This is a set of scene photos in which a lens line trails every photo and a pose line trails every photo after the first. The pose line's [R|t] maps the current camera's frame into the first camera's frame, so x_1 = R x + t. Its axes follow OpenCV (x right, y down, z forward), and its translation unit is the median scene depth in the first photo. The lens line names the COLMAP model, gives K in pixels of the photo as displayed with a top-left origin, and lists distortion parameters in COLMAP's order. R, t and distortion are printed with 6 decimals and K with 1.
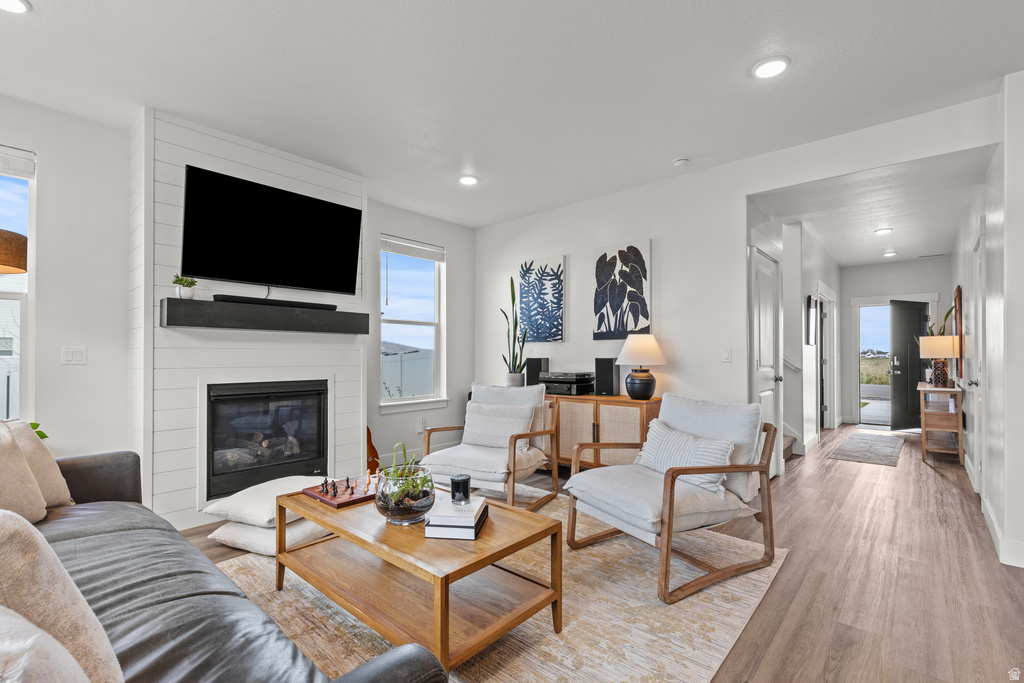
lens RADIAL K [[457.8, 0, 516.4], [0, 457.8, 348.0], [0, 0, 1]] dist [0.000768, -0.000067]
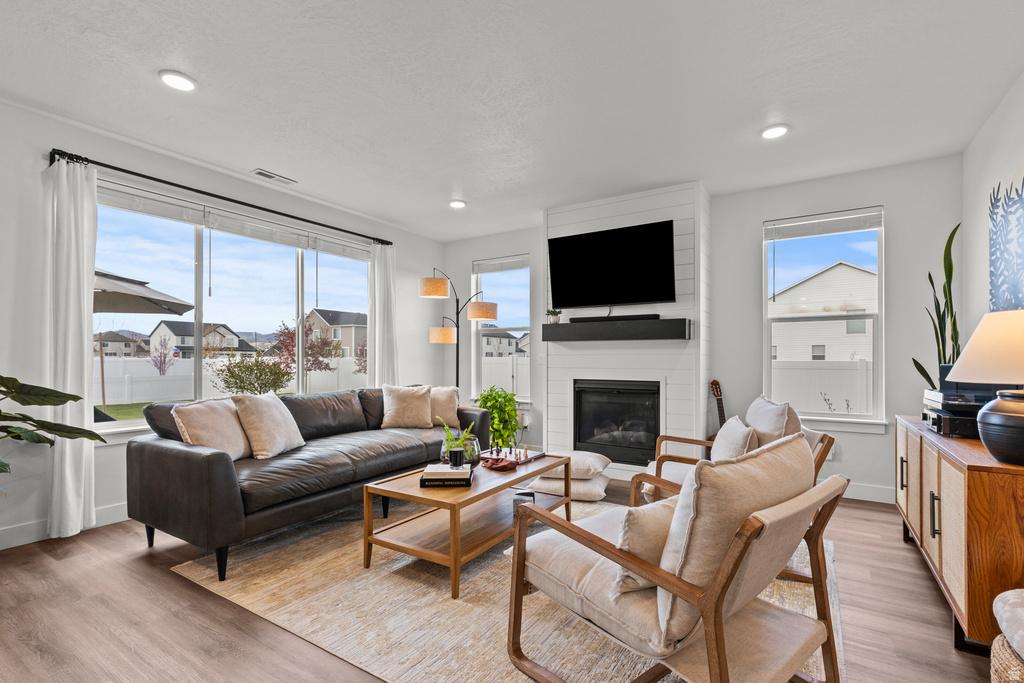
lens RADIAL K [[457.8, 0, 516.4], [0, 457.8, 348.0], [0, 0, 1]] dist [0.000768, -0.000067]
pose [[0.181299, -0.024245, -0.983129, 0.686420], [0.019230, 0.999592, -0.021104, 0.005515], [0.983240, -0.015080, 0.181691, 0.512480]]
